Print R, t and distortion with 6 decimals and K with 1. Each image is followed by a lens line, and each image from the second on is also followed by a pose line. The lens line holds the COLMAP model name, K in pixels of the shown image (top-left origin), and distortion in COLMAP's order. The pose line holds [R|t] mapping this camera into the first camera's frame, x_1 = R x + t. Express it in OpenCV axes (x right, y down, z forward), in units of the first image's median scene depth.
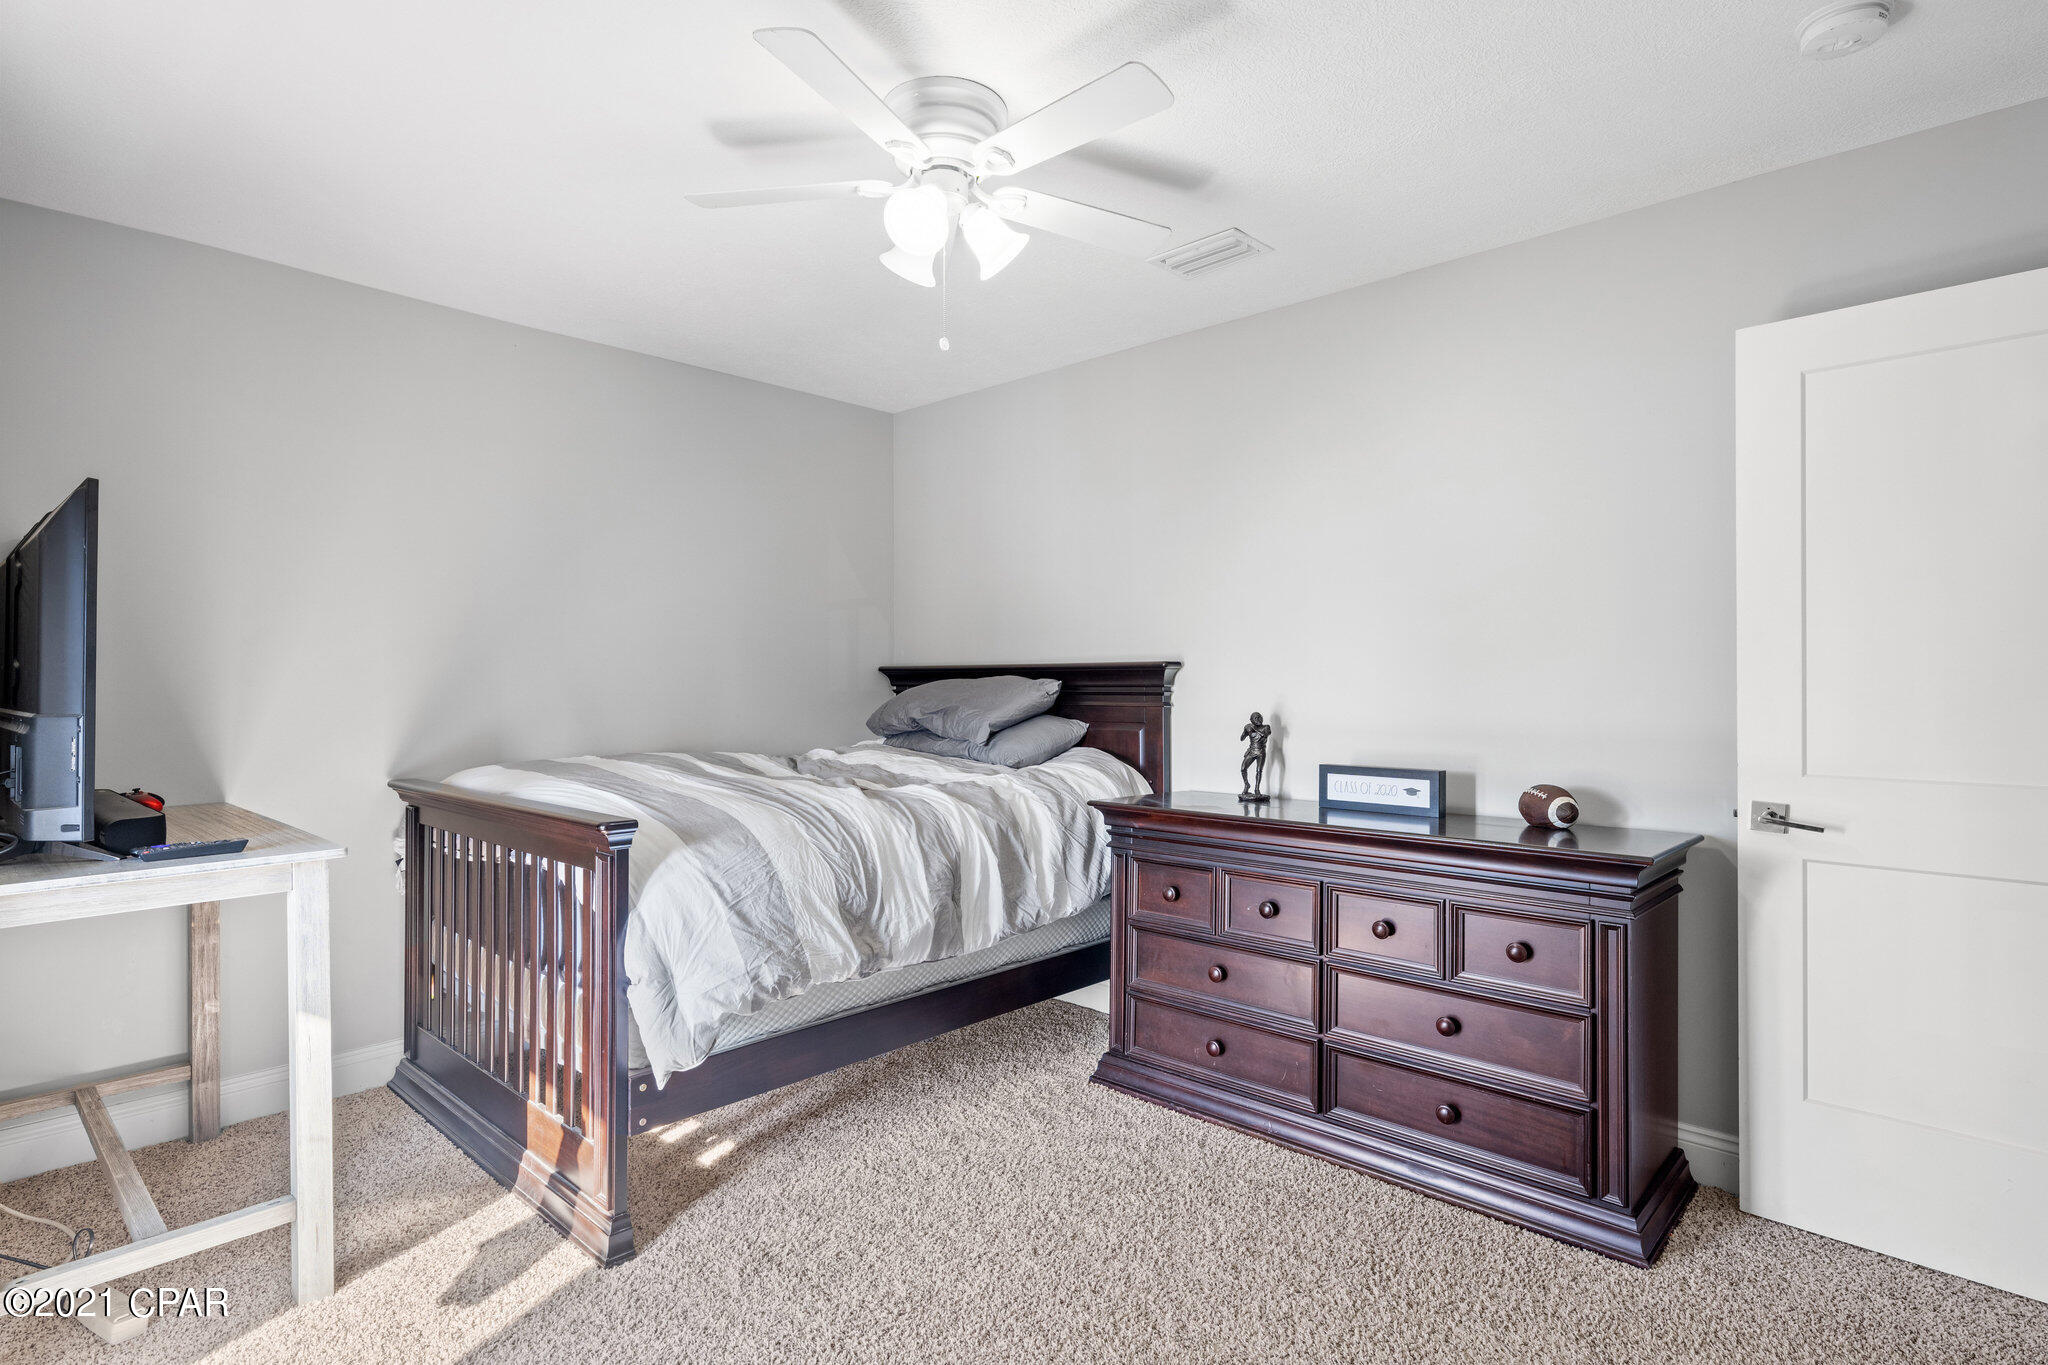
lens RADIAL K [[1032.2, 0, 1024.0], [0, 1032.2, 682.5], [0, 0, 1]] dist [-0.001161, -0.000125]
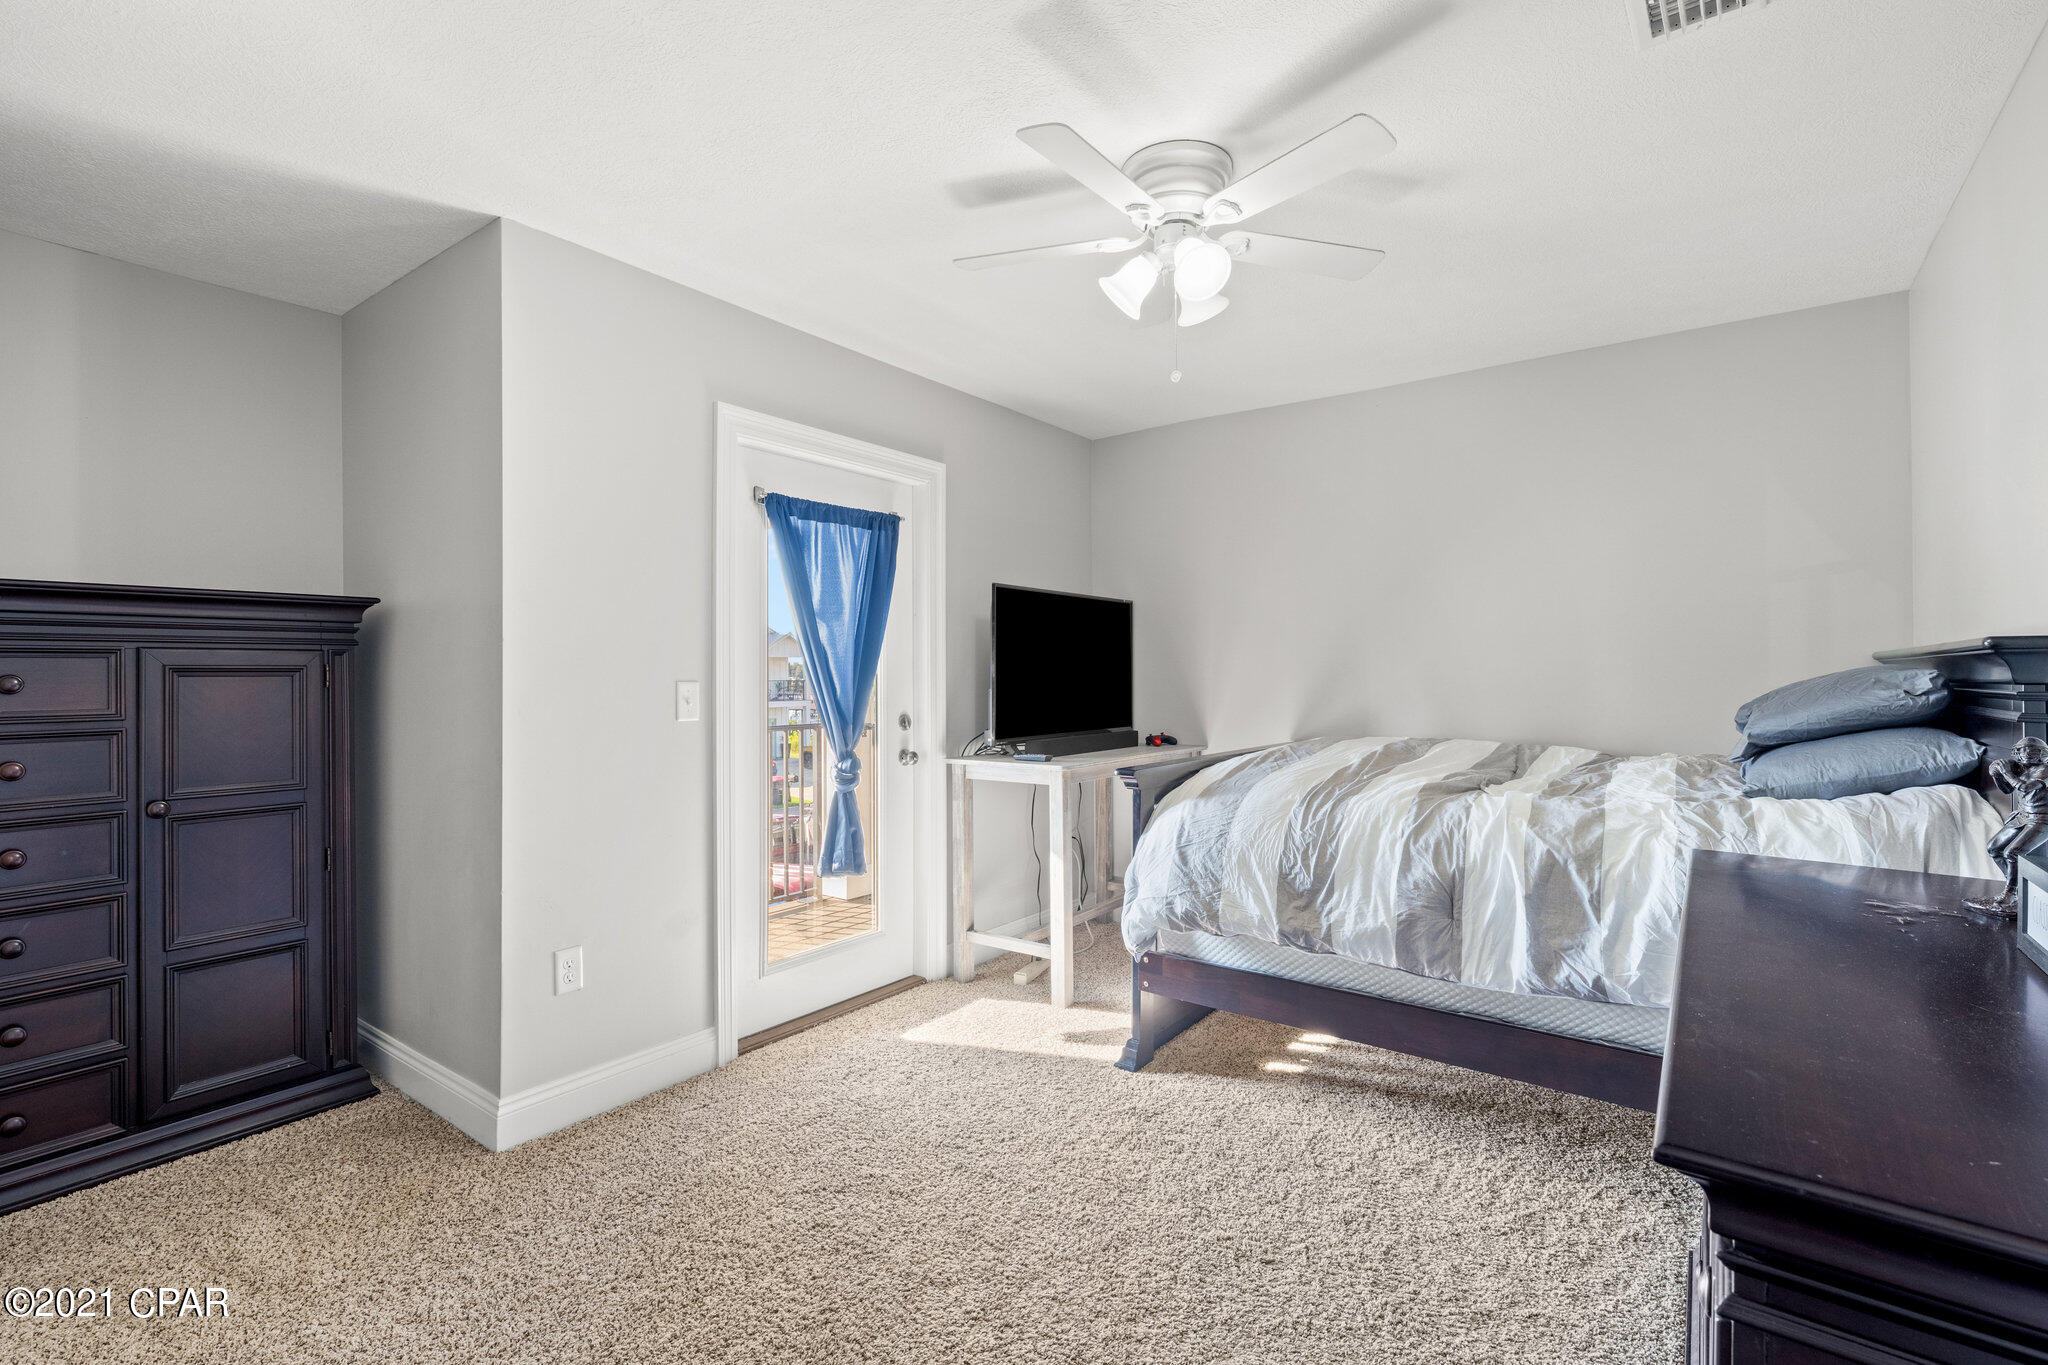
lens RADIAL K [[911.3, 0, 1024.0], [0, 911.3, 682.5], [0, 0, 1]] dist [0.000369, -0.000574]
pose [[0.108328, 0.006820, -0.994092, 0.731879], [0.001375, 0.999974, 0.007010, -0.000102], [0.994114, -0.002126, 0.108315, 0.591210]]
